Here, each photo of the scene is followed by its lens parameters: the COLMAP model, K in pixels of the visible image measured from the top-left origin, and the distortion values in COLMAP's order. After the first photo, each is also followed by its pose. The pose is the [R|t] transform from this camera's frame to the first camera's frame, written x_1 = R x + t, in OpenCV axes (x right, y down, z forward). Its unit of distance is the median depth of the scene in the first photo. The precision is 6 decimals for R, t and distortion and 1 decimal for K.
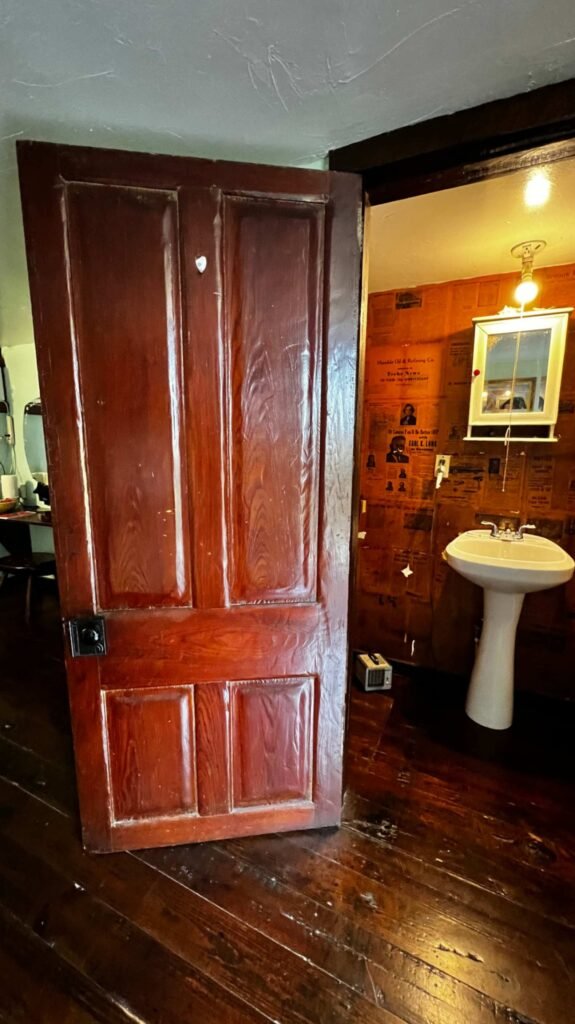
lens RADIAL K [[407.3, 0, 286.3], [0, 407.3, 508.3], [0, 0, 1]] dist [0.001413, -0.000084]
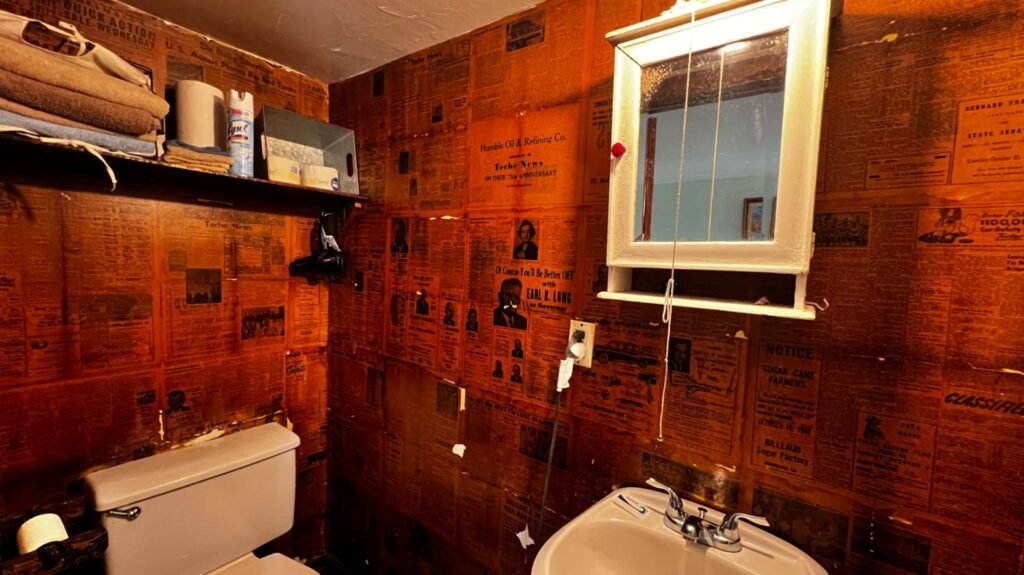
lens RADIAL K [[407.3, 0, 512.2], [0, 407.3, 288.3], [0, 0, 1]] dist [0.001413, -0.000084]
pose [[0.984094, 0.049979, -0.170475, 0.381184], [-0.068718, 0.992004, -0.105857, -0.111560], [0.163821, 0.115888, 0.979659, 0.490170]]
